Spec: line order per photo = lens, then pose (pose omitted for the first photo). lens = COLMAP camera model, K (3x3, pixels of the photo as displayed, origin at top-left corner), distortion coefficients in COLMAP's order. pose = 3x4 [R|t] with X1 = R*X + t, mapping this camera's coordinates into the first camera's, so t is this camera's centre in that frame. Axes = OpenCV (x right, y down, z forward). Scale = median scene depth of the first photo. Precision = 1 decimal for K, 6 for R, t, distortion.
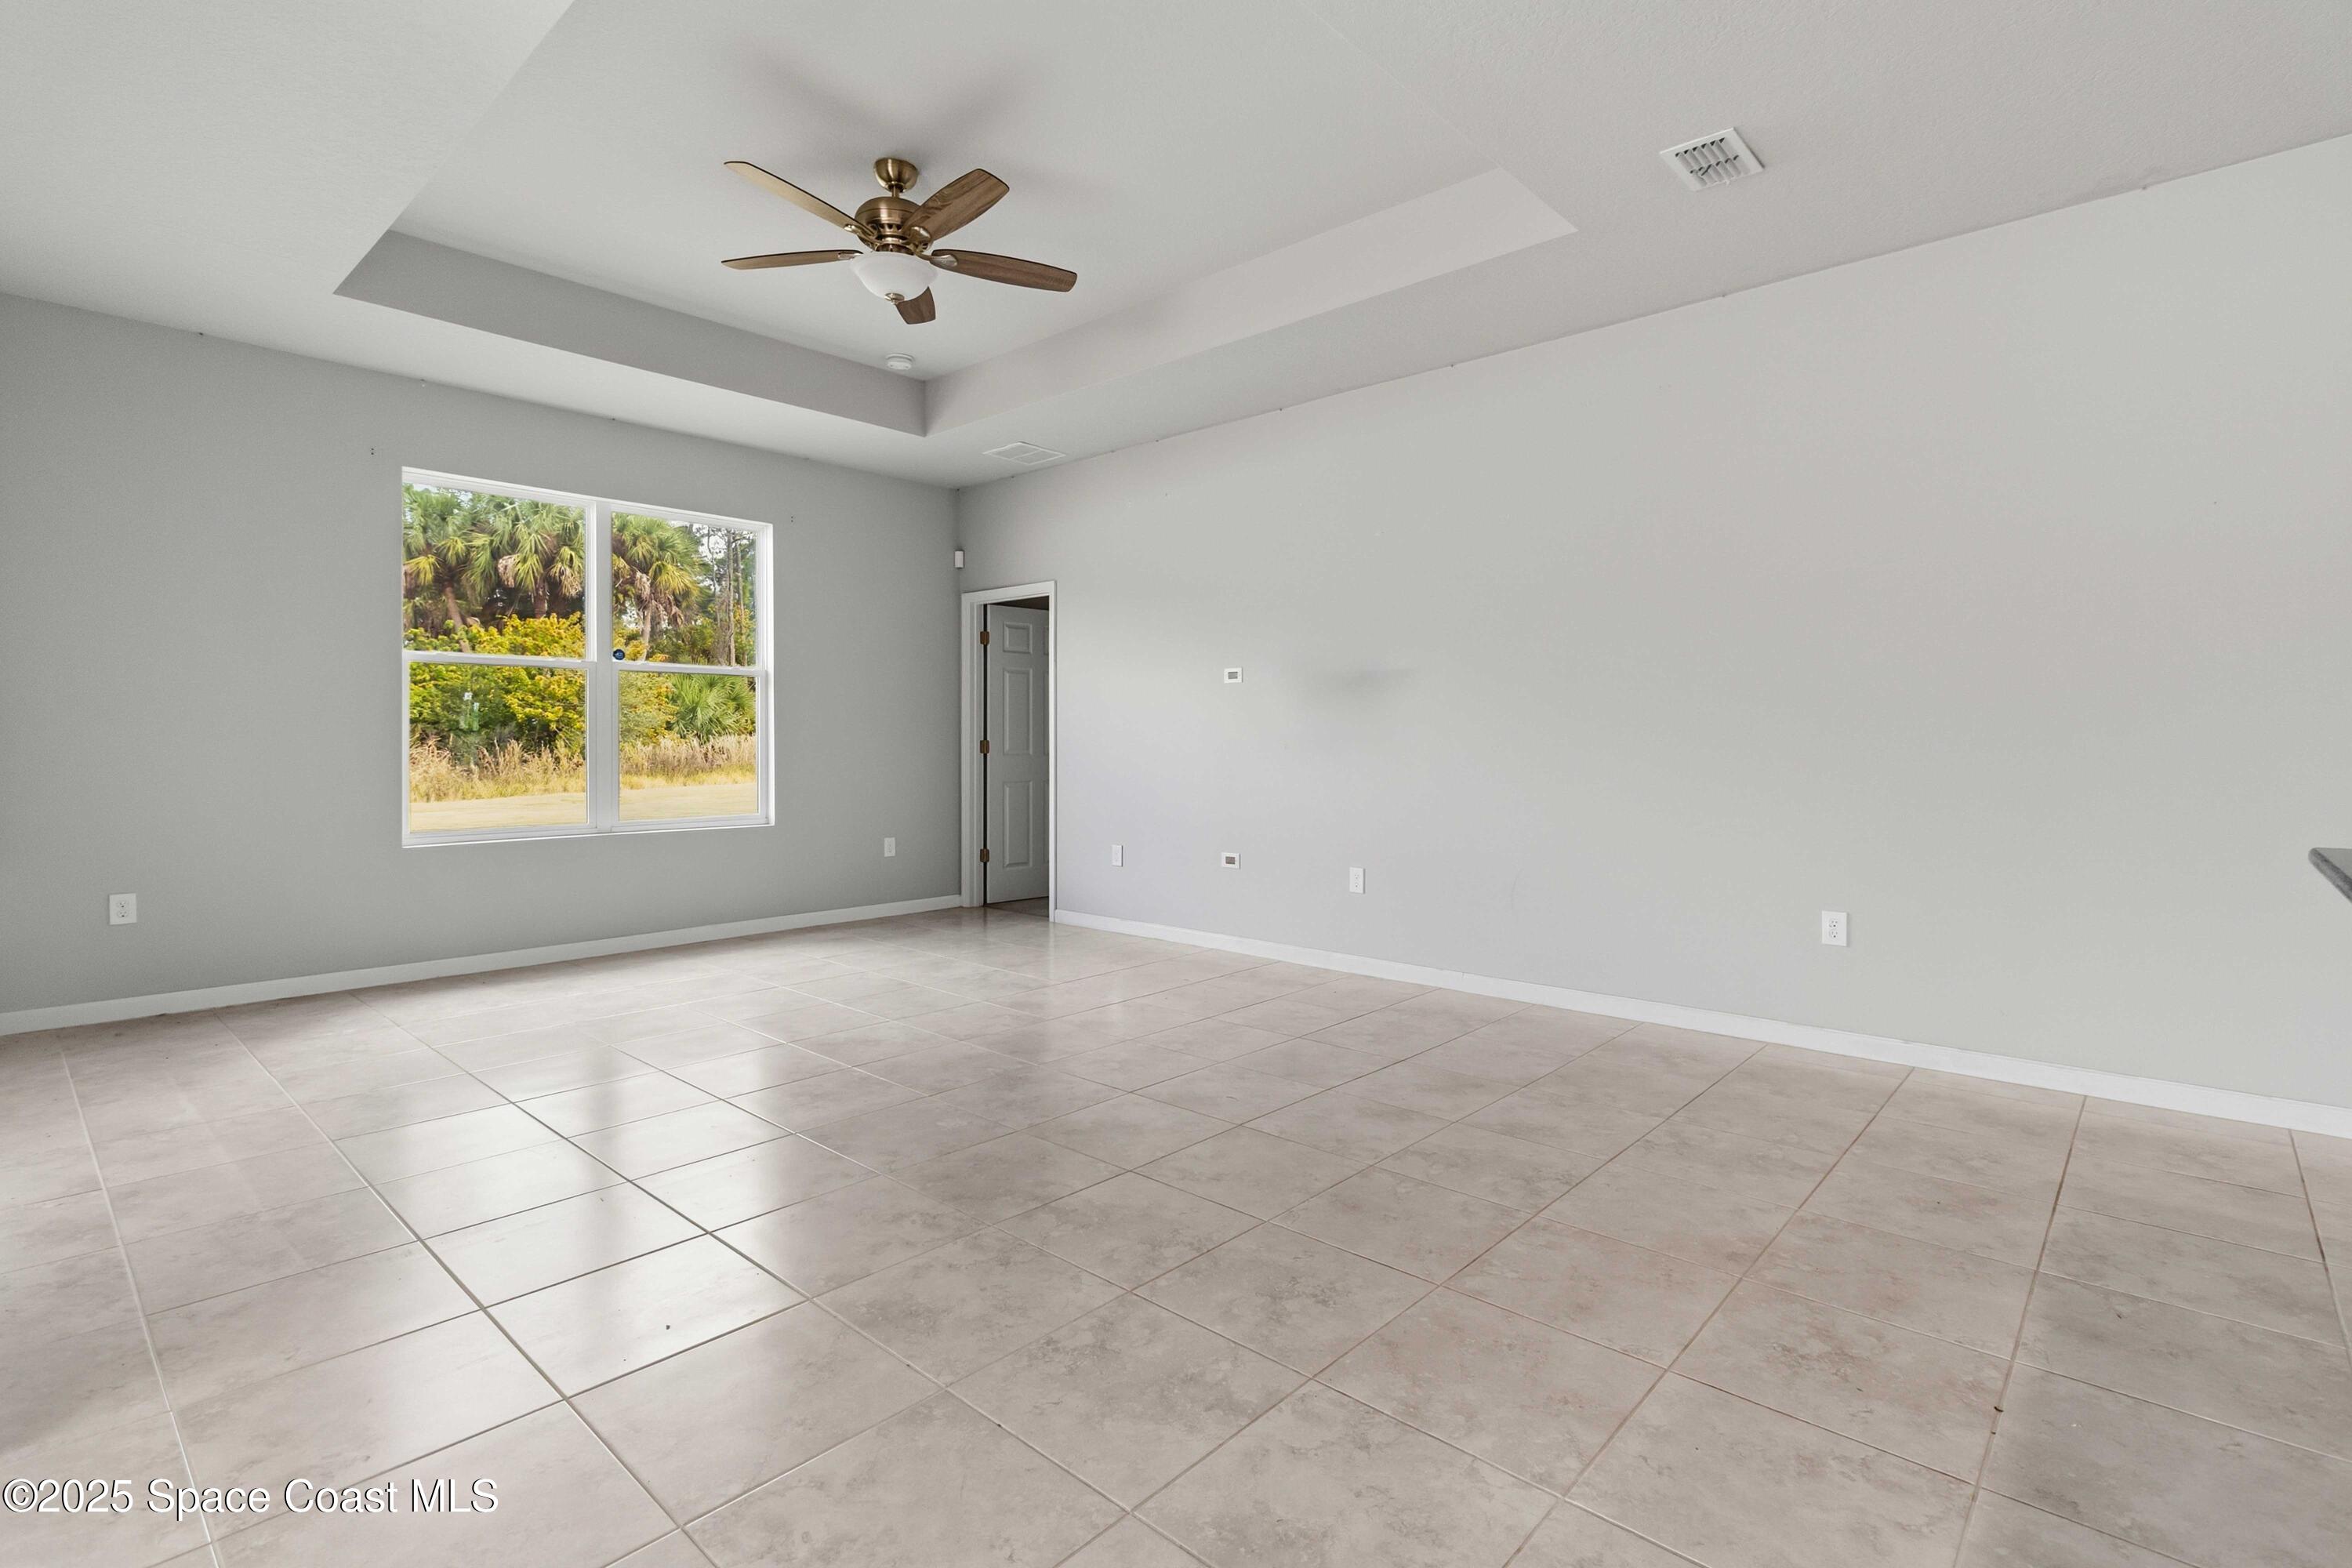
lens RADIAL K [[1106.9, 0, 1182.2], [0, 1106.9, 742.8], [0, 0, 1]] dist [0.008357, 0.000418]
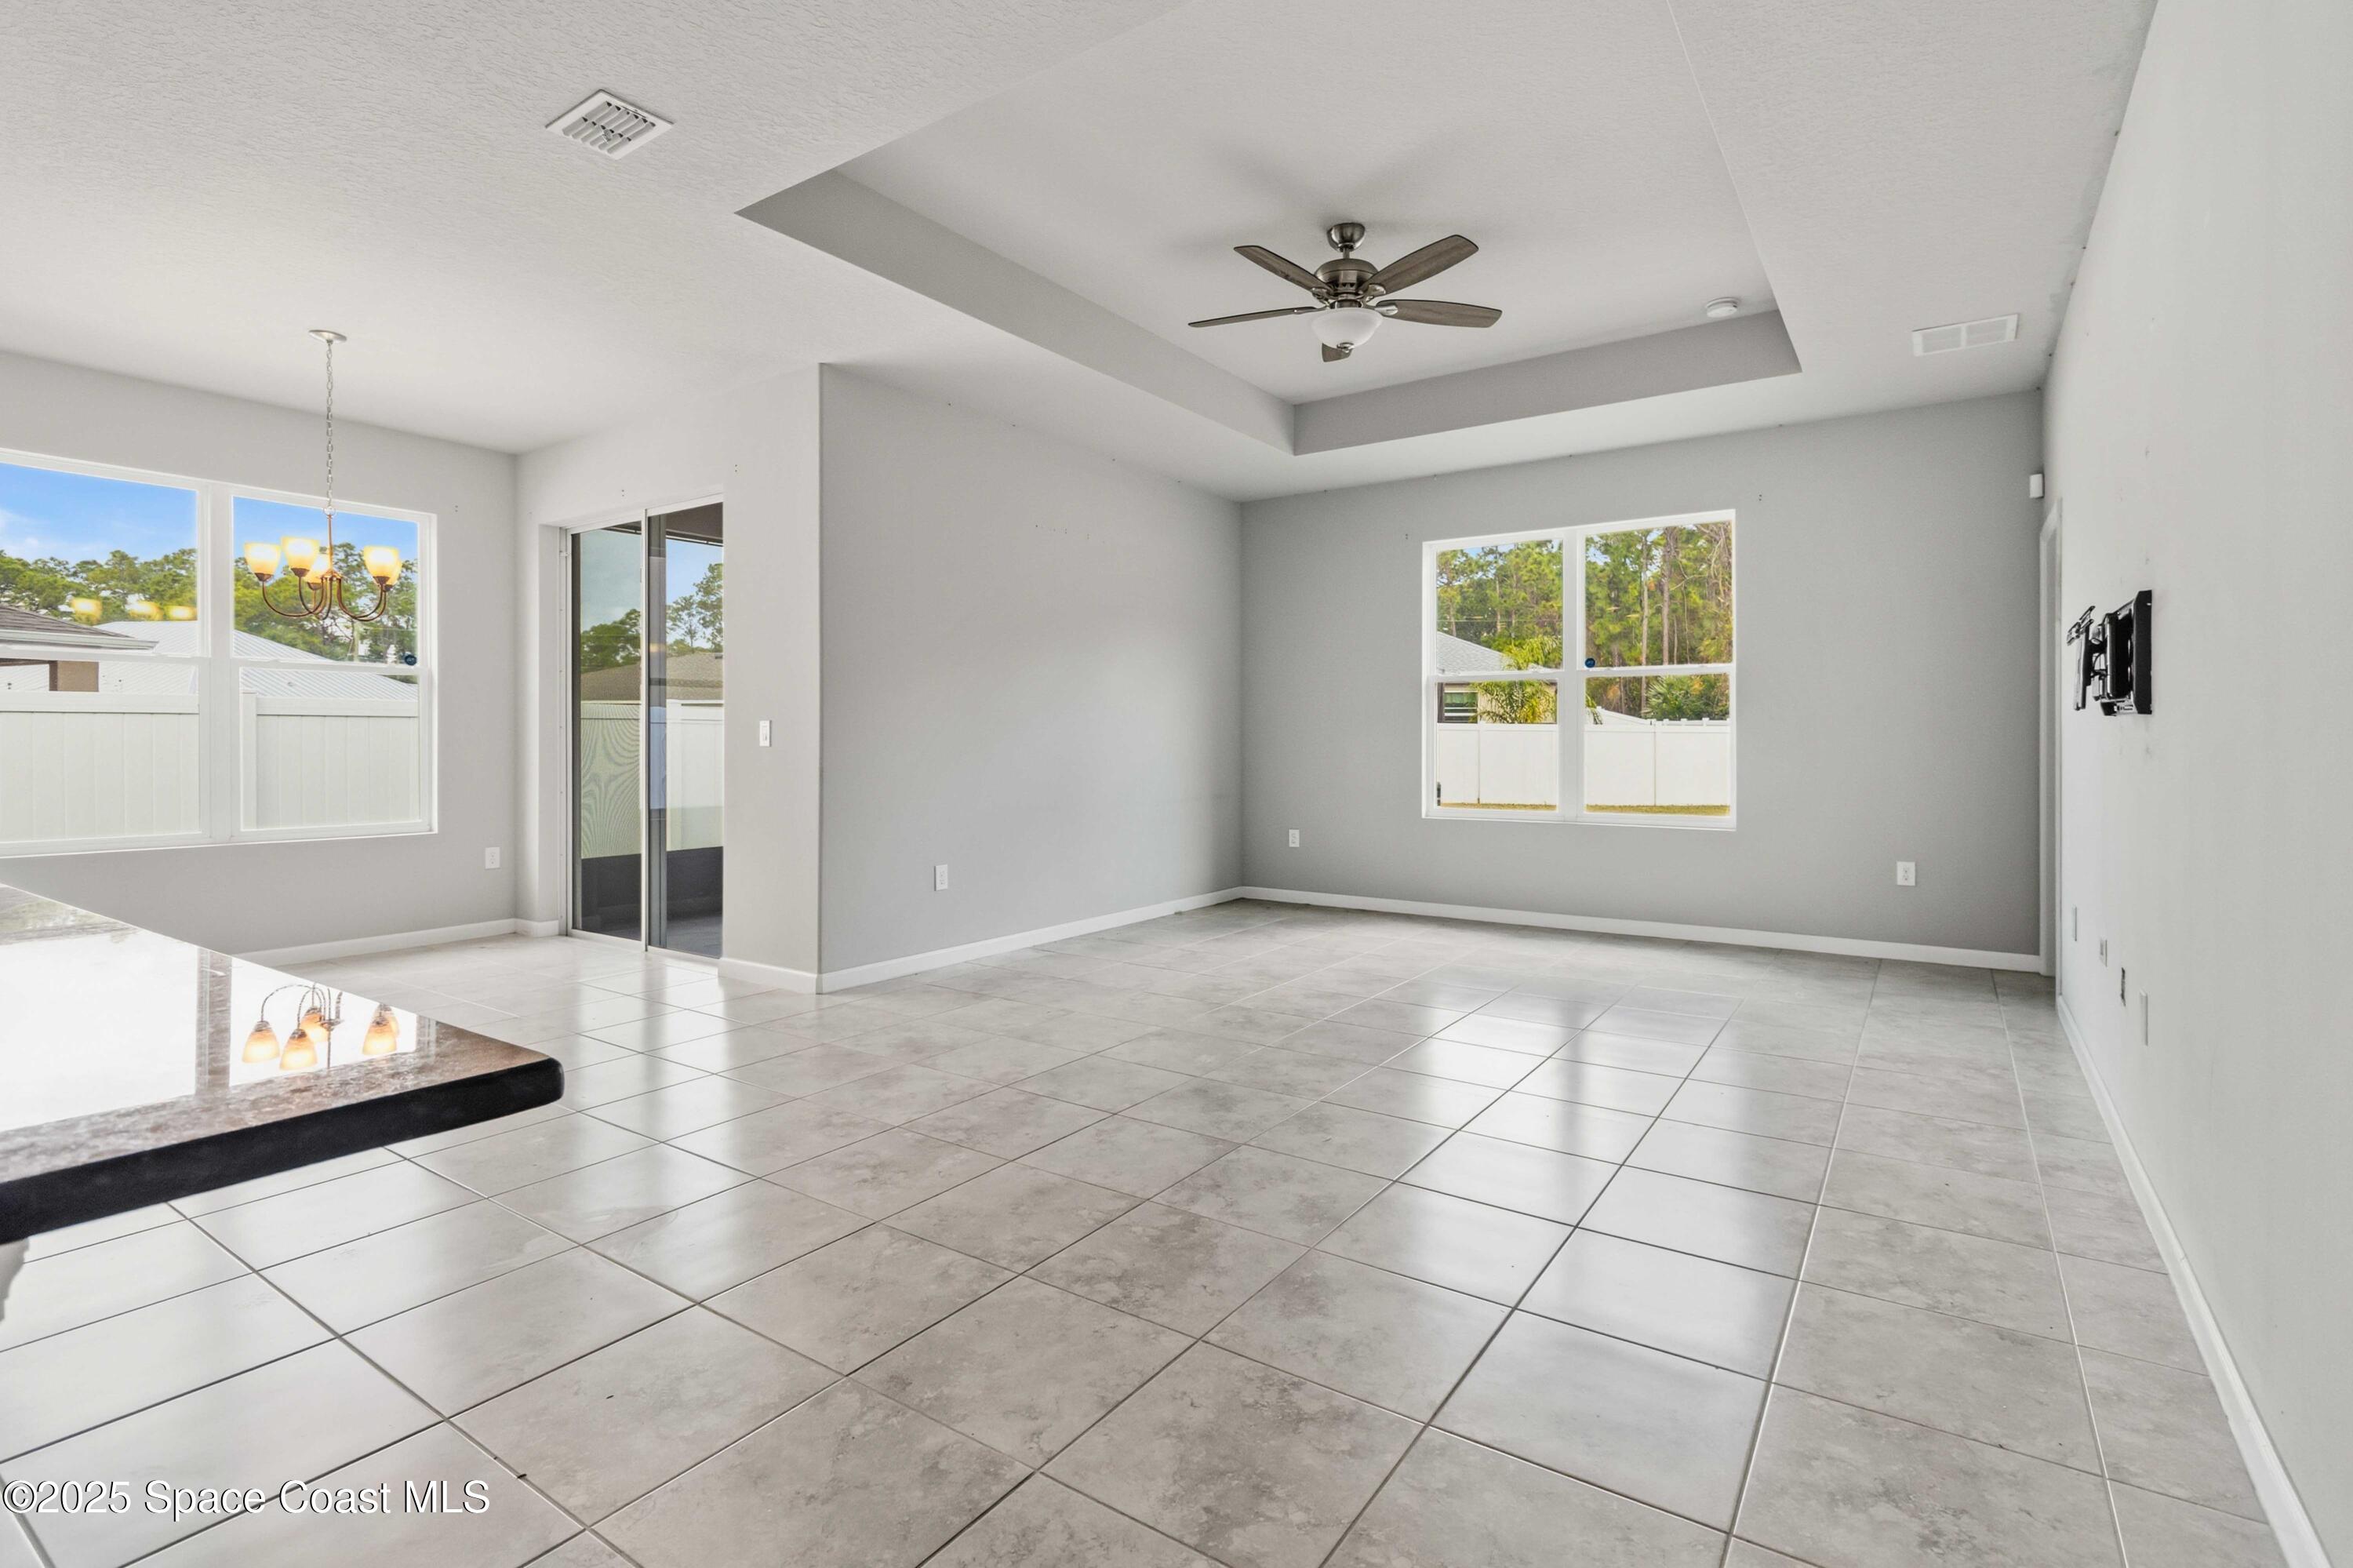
lens RADIAL K [[1107.4, 0, 1182.7], [0, 1107.4, 742.8], [0, 0, 1]] dist [0.008357, 0.000418]
pose [[0.131526, 0.003422, -0.991307, 0.830936], [0.000220, 0.999994, 0.003481, -0.004188], [0.991313, -0.000676, 0.131525, 0.688062]]
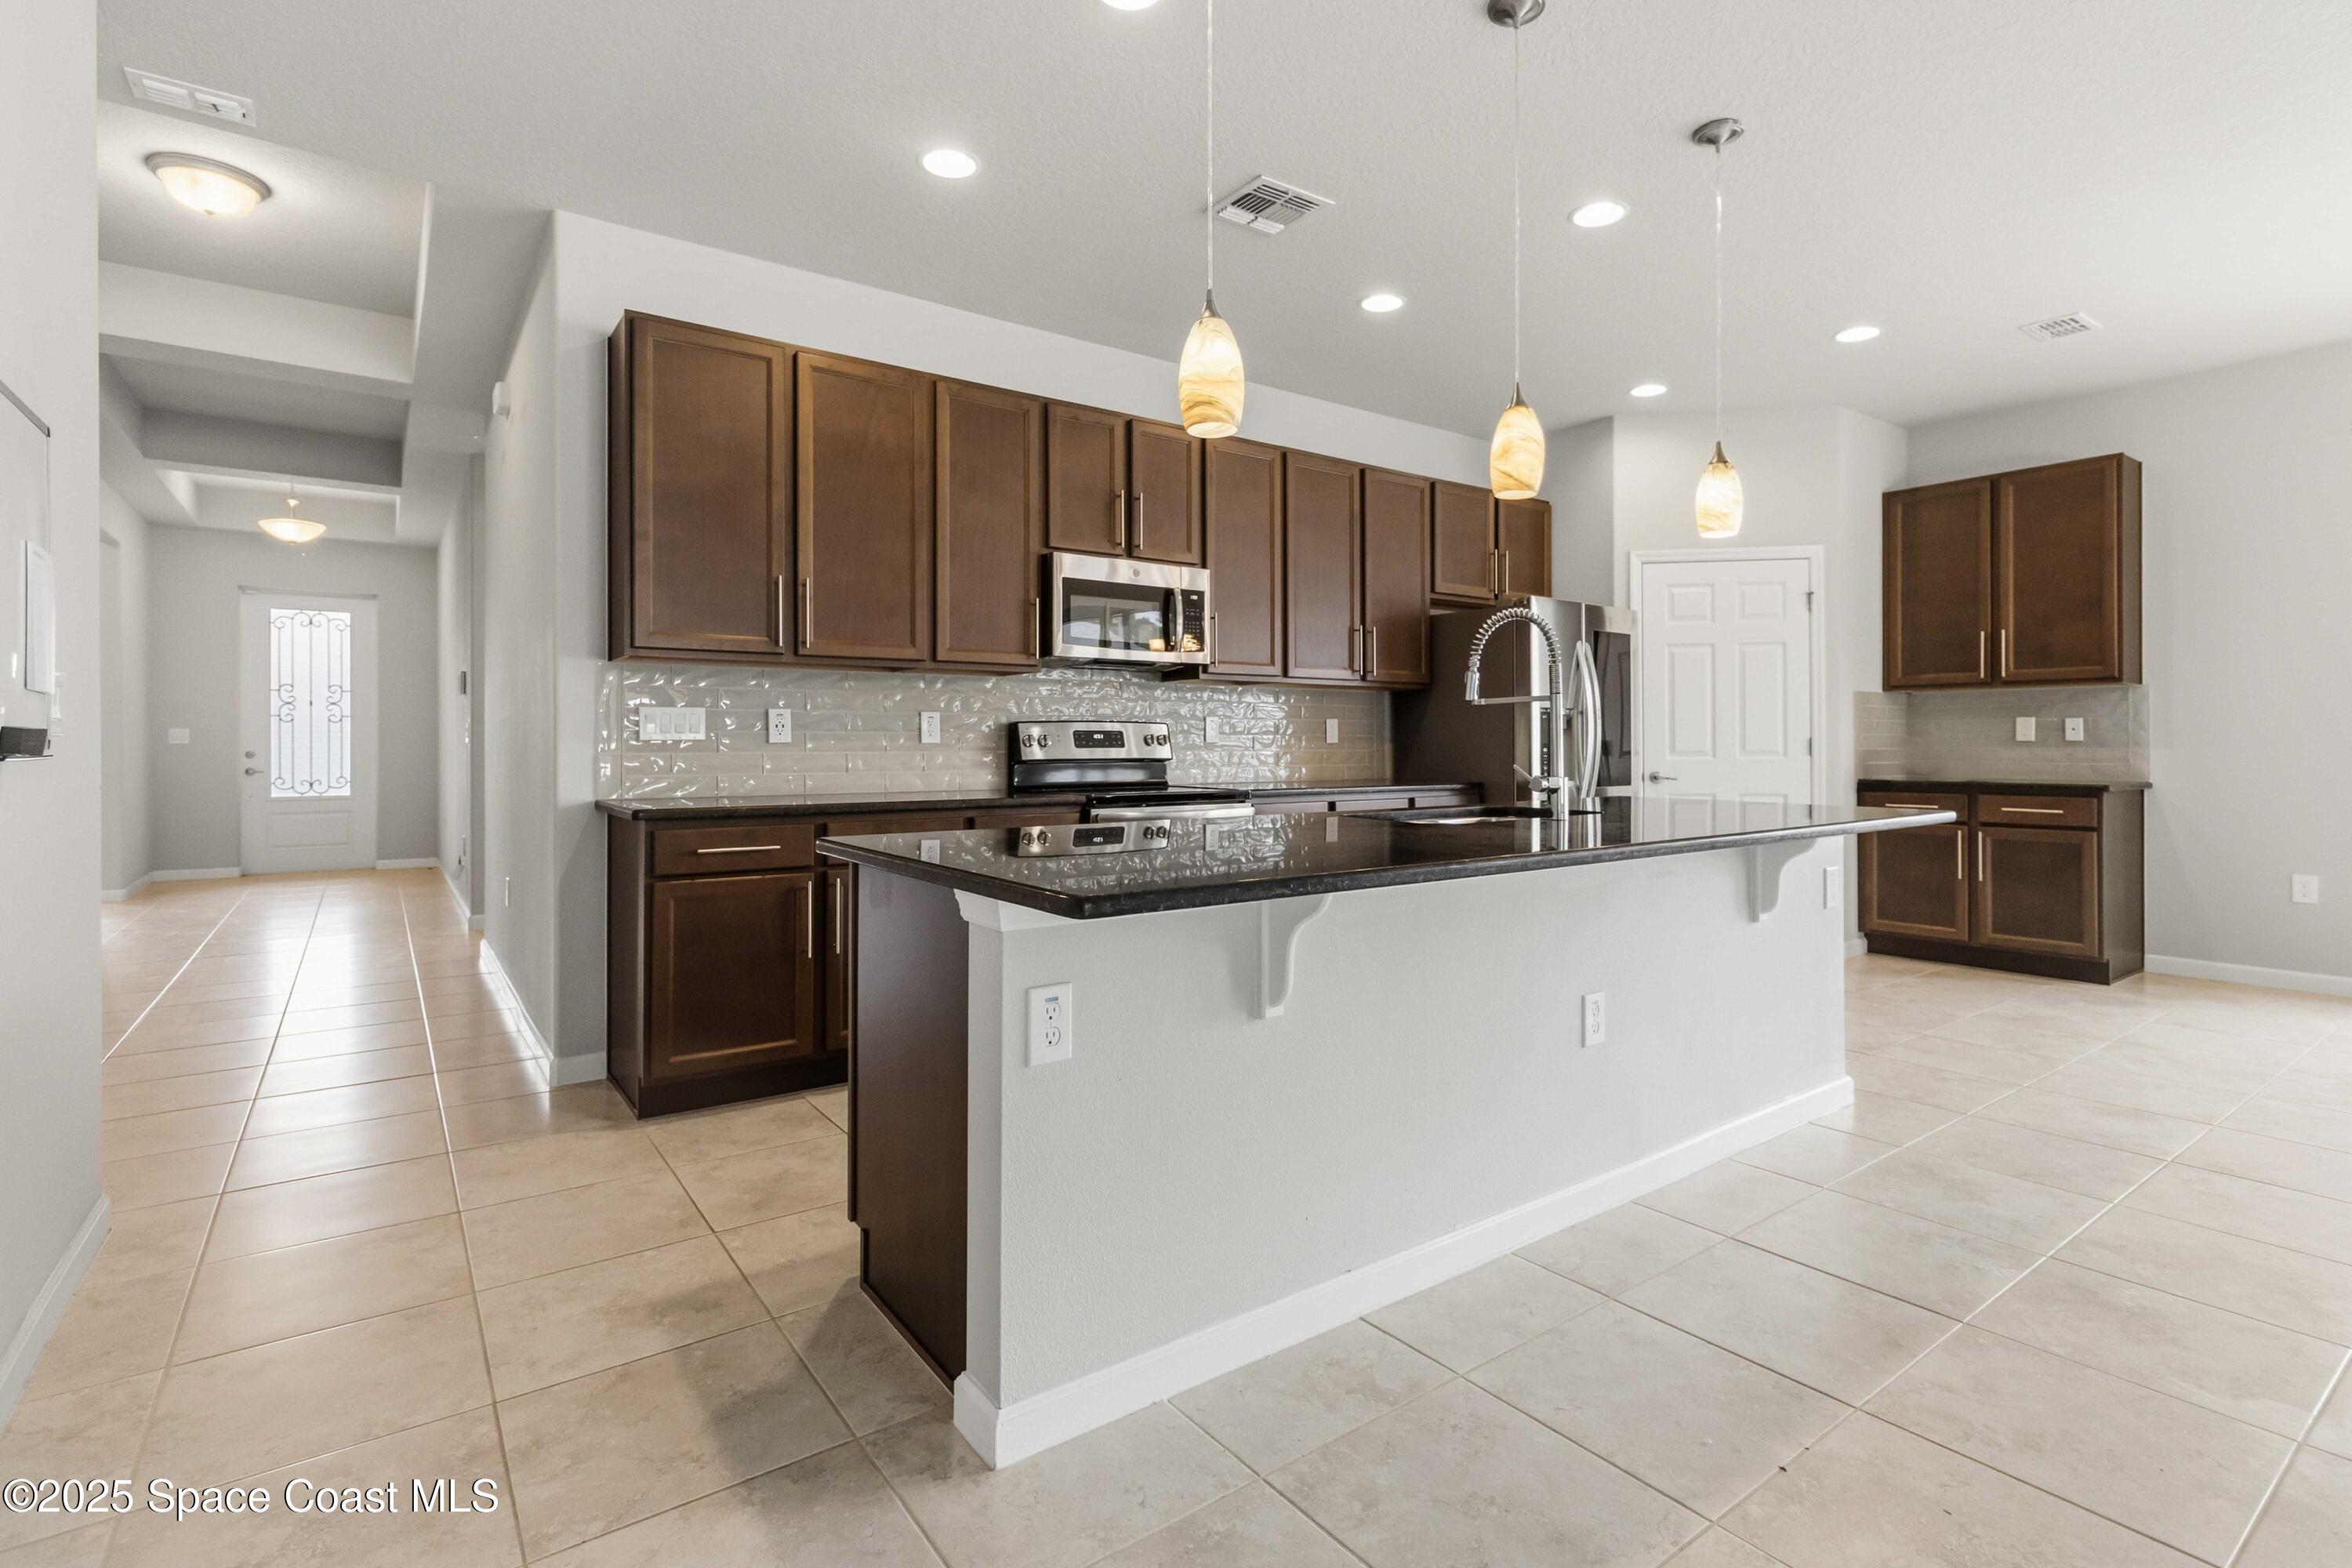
lens RADIAL K [[1106.9, 0, 1182.2], [0, 1106.9, 742.8], [0, 0, 1]] dist [0.008357, 0.000418]
pose [[-0.979124, 0.002417, 0.203250, 0.498014], [0.002536, 0.999997, 0.000321, 0.003315], [-0.203248, 0.000830, -0.979127, 0.964897]]
